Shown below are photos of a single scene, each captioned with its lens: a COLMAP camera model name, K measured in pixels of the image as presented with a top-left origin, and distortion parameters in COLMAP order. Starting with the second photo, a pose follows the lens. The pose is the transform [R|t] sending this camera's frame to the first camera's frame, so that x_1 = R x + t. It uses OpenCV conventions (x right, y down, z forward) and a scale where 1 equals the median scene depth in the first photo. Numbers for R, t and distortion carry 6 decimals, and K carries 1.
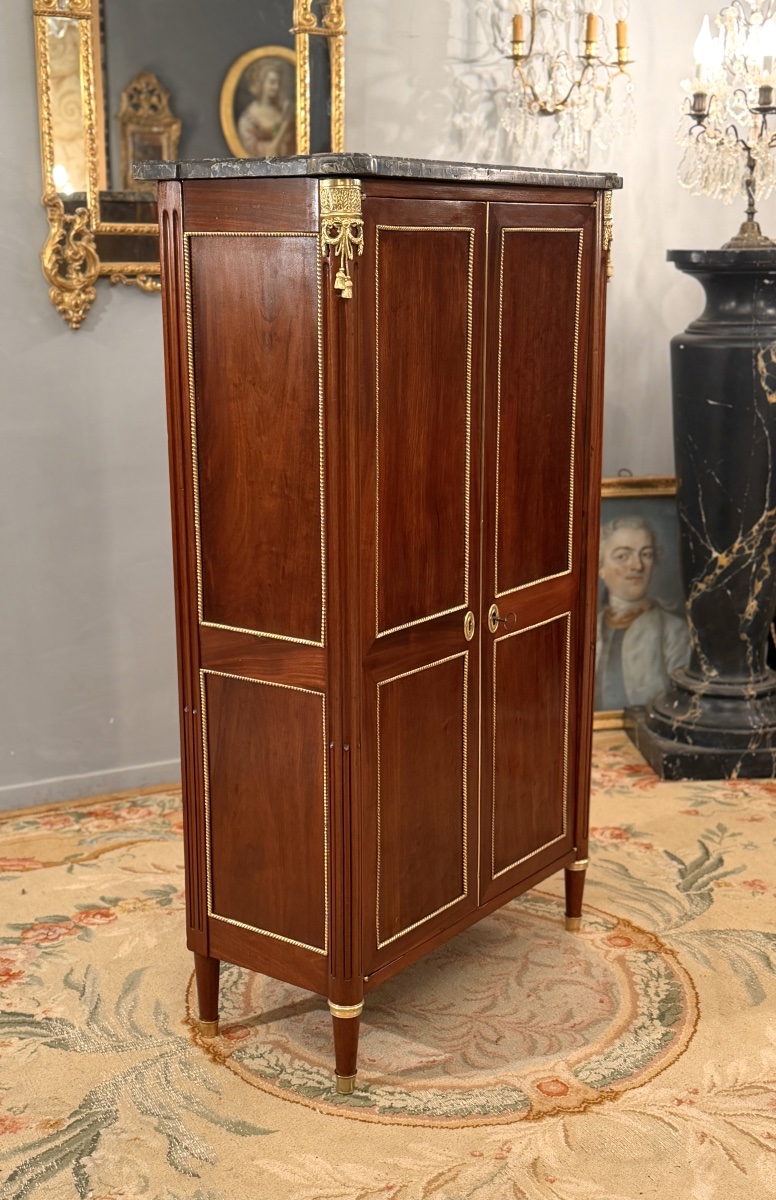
lens RADIAL K [[1464.6, 0, 359.8], [0, 1464.6, 607.0], [0, 0, 1]] dist [0.065563, 0.000865]
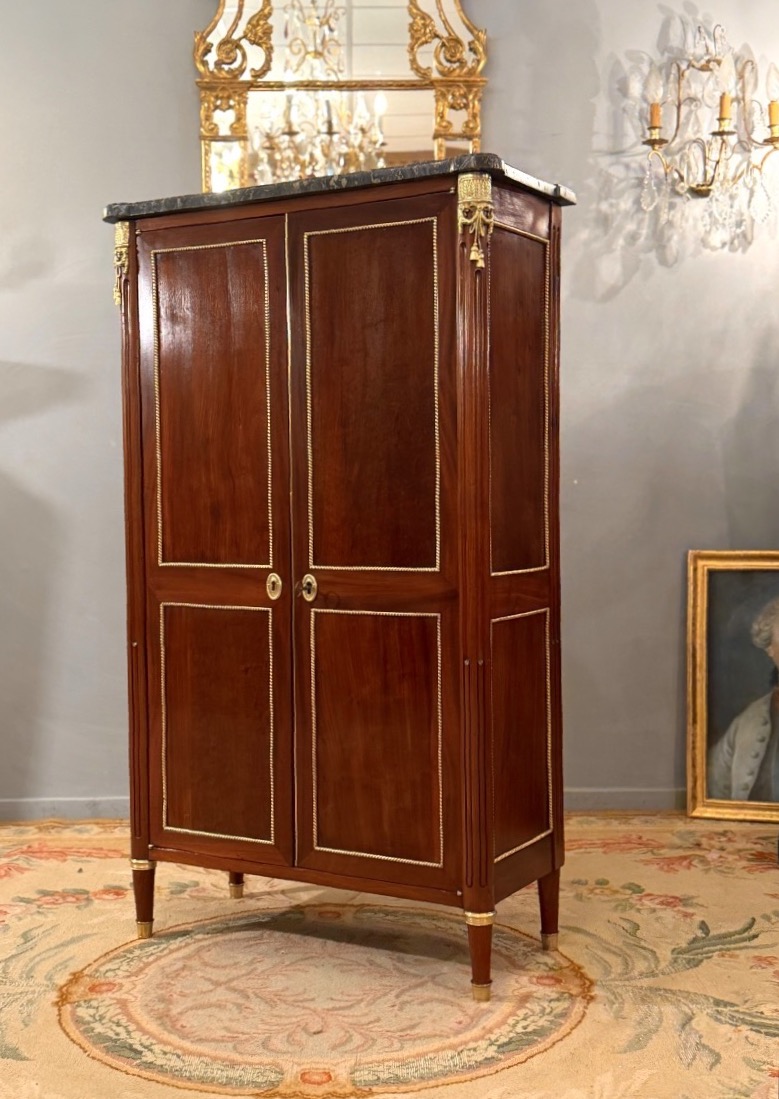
lens RADIAL K [[1331.6, 0, 345.6], [0, 1331.6, 545.3], [0, 0, 1]] dist [0.067450, -0.044095]
pose [[0.906205, 0.013770, -0.422615, 0.327465], [-0.088813, 0.983373, -0.158399, 0.081906], [0.413407, 0.181076, 0.892360, 0.118384]]
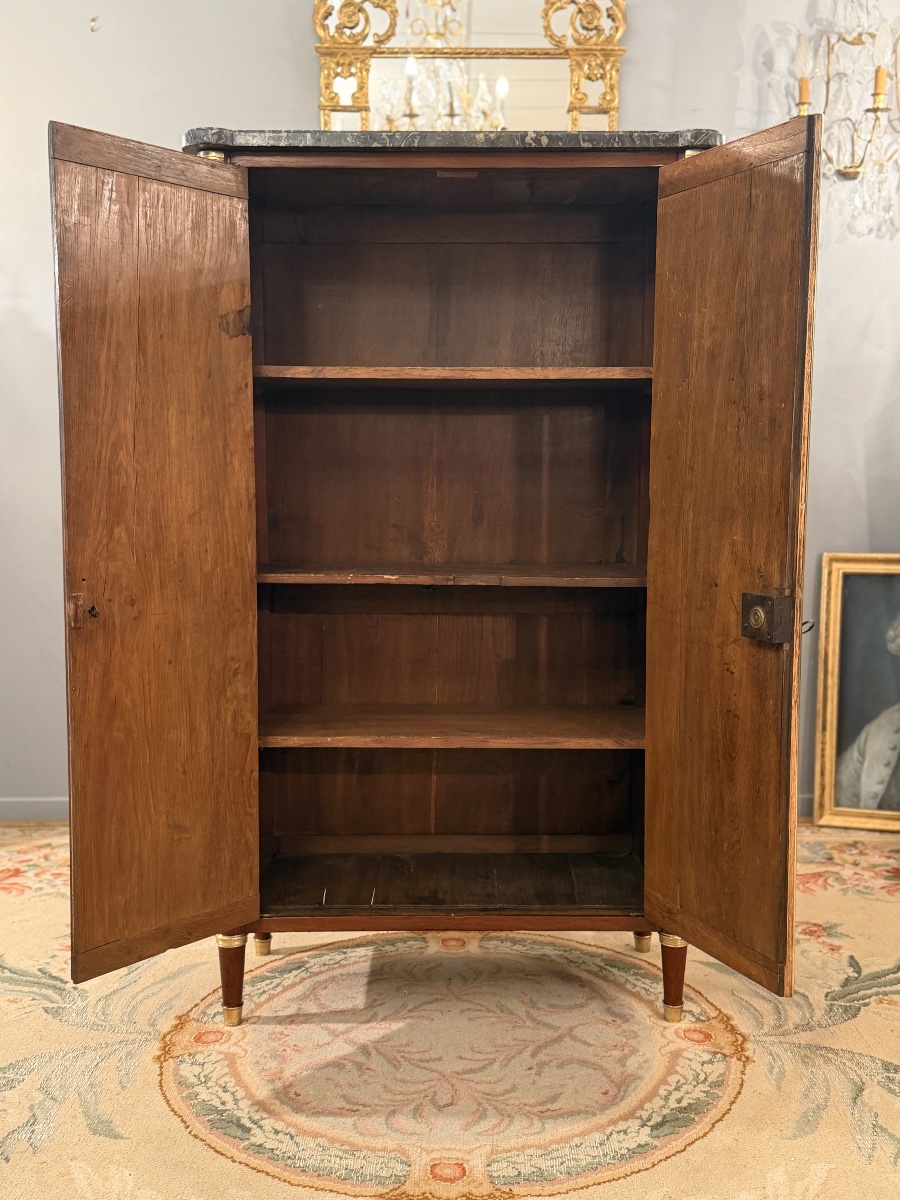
lens RADIAL K [[1200.8, 0, 450.0], [0, 1200.8, 600.0], [0, 0, 1]] dist [0.099865, -0.227038]
pose [[0.906572, 0.050972, -0.418961, 0.259104], [-0.100123, 0.990317, -0.096167, 0.048513], [0.410002, 0.129130, 0.902897, 0.225071]]
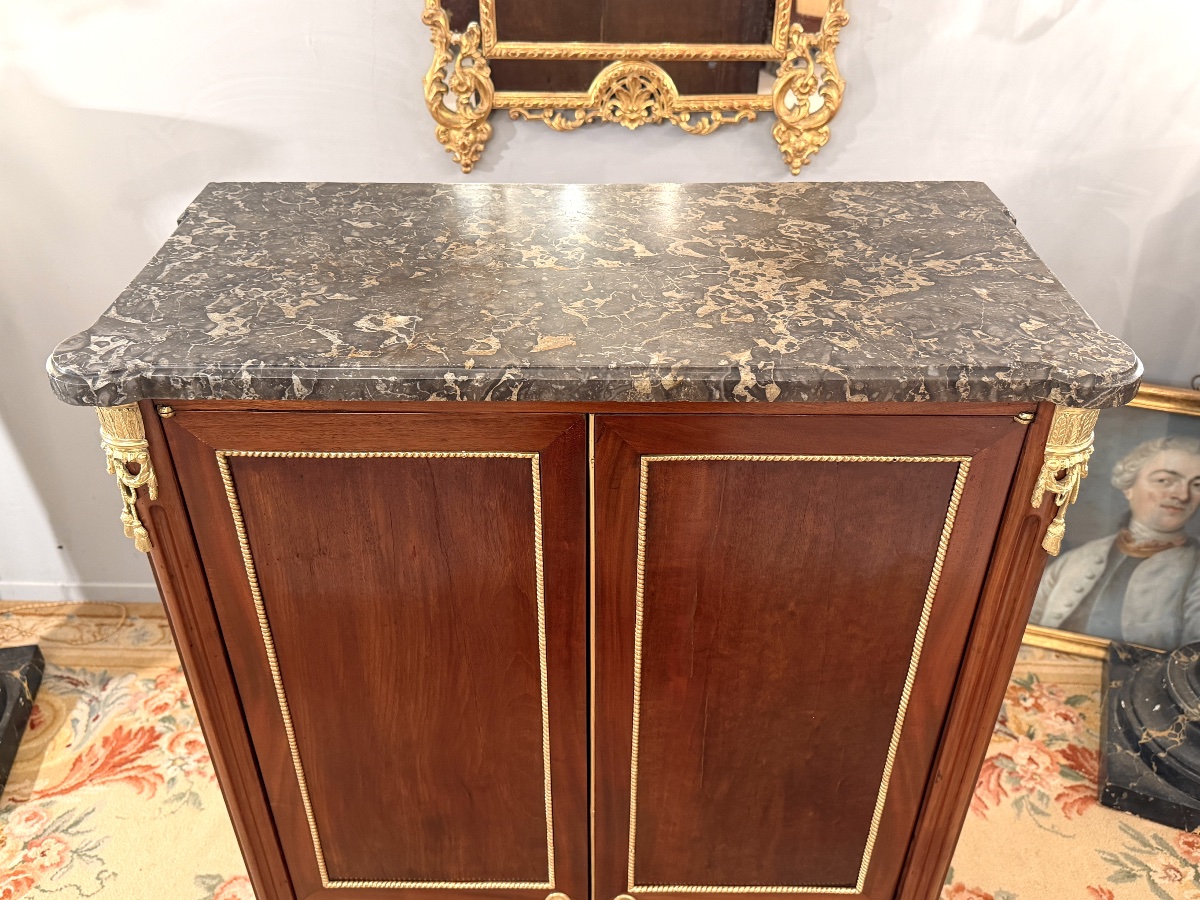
lens RADIAL K [[1027.5, 0, 600.0], [0, 1027.5, 450.0], [0, 0, 1]] dist [-0.053026, 0.091053]
pose [[0.896677, 0.252320, -0.363737, 0.119604], [-0.106240, 0.920304, 0.376503, -0.260678], [0.429748, -0.298958, 0.852022, 0.477592]]
